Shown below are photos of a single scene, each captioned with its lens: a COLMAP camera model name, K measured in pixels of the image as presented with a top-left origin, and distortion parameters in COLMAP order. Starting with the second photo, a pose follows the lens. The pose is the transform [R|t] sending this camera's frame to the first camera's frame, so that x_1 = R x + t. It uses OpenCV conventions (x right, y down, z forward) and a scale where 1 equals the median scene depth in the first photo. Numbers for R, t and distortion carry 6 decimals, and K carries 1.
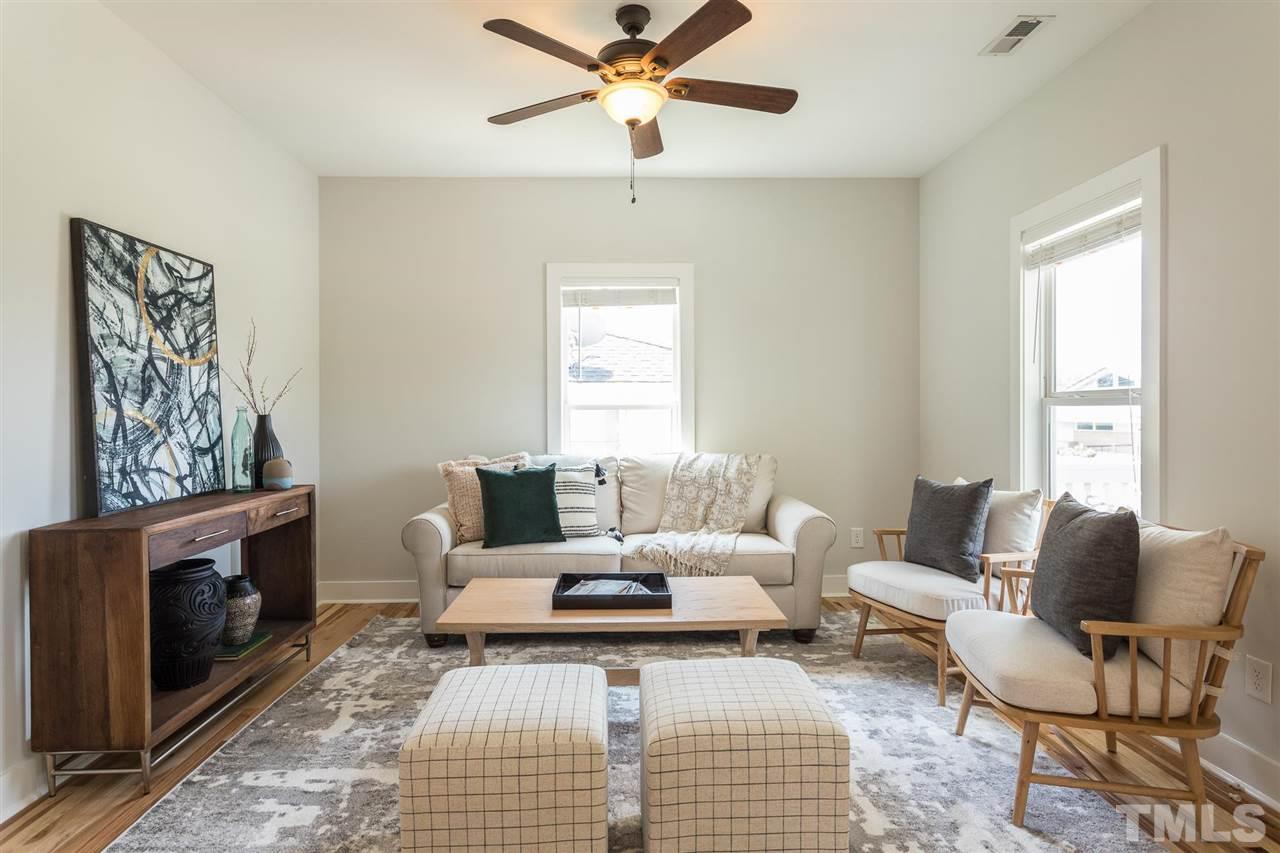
lens RADIAL K [[693.7, 0, 624.9], [0, 693.7, 414.6], [0, 0, 1]] dist [0.000514, 0.002385]
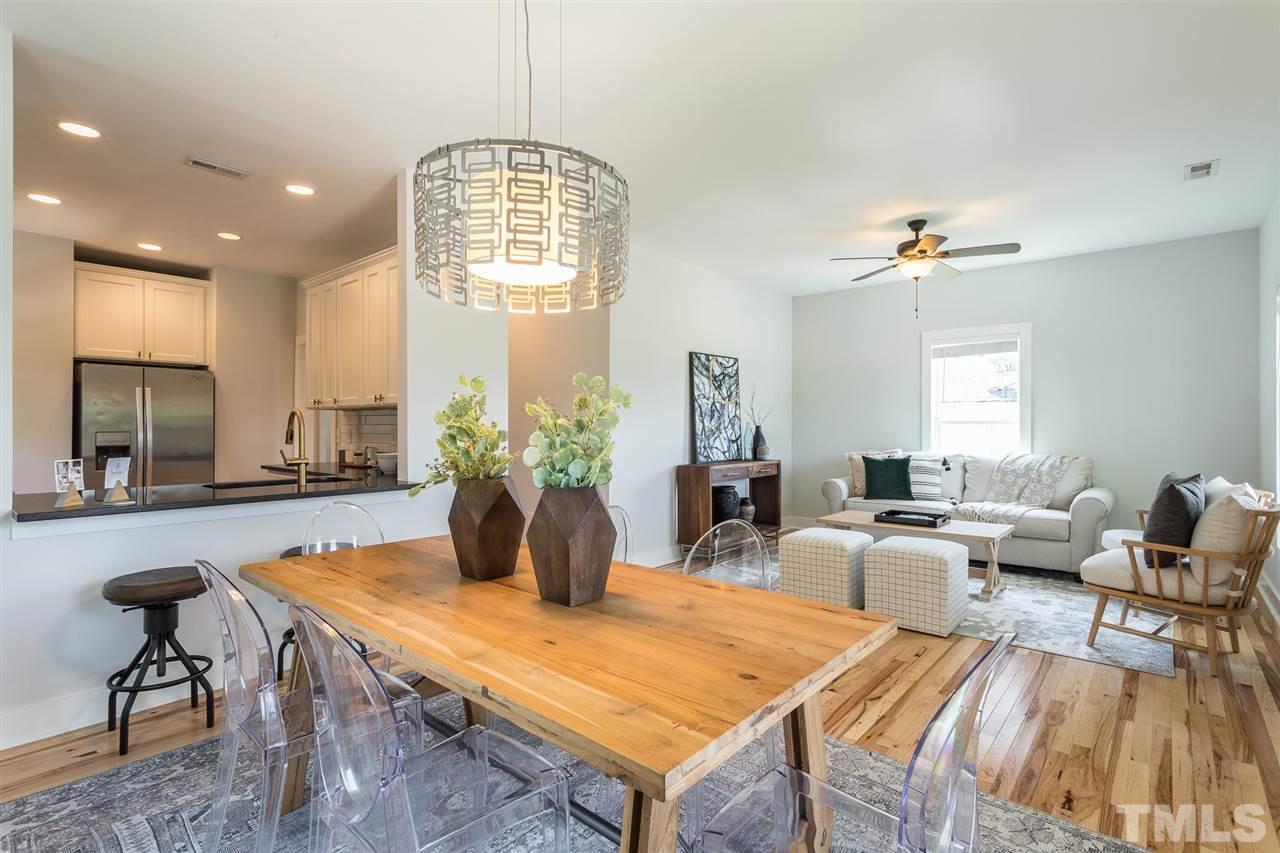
lens RADIAL K [[608.9, 0, 641.2], [0, 608.9, 422.6], [0, 0, 1]] dist [0.000945, 0.000543]
pose [[0.742603, 0.002909, -0.669726, 0.526531], [-0.007436, 0.999965, -0.003902, 0.001201], [0.669691, 0.007878, 0.742598, -0.714339]]
